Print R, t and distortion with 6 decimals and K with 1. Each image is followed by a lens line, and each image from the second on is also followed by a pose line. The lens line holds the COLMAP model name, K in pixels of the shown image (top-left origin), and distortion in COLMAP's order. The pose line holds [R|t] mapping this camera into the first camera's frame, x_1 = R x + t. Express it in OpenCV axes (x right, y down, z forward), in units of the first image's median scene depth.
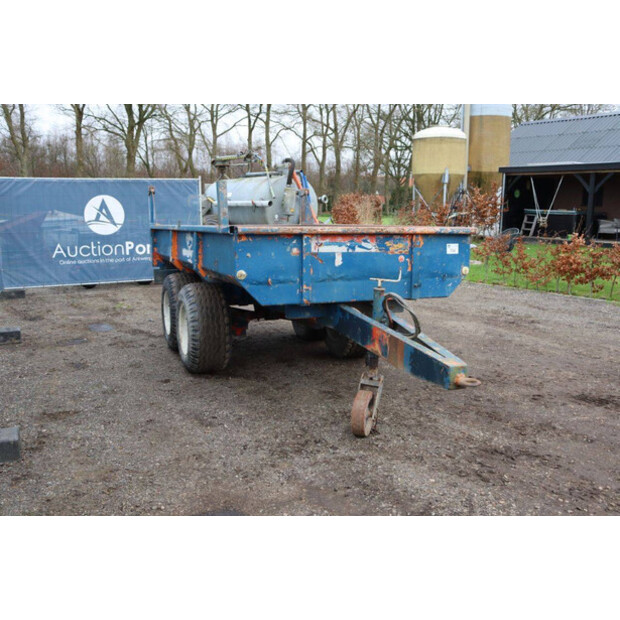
lens RADIAL K [[631.8, 0, 310.0], [0, 631.8, 310.0], [0, 0, 1]] dist [-0.116135, 0.253143]
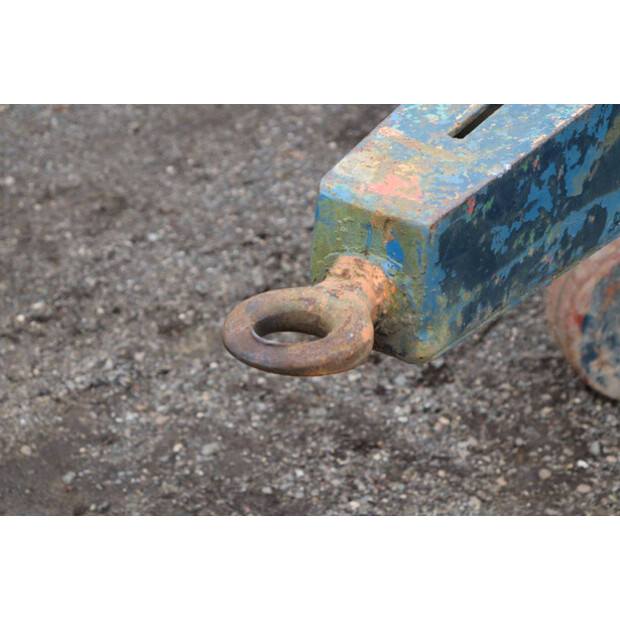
lens RADIAL K [[1452.2, 0, 310.0], [0, 1452.2, 310.0], [0, 0, 1]] dist [0.387180, 0.218974]
pose [[0.541741, 0.403775, -0.737213, 0.376362], [-0.120951, 0.905384, 0.407002, -0.023484], [0.831798, -0.131323, 0.539321, 0.599648]]
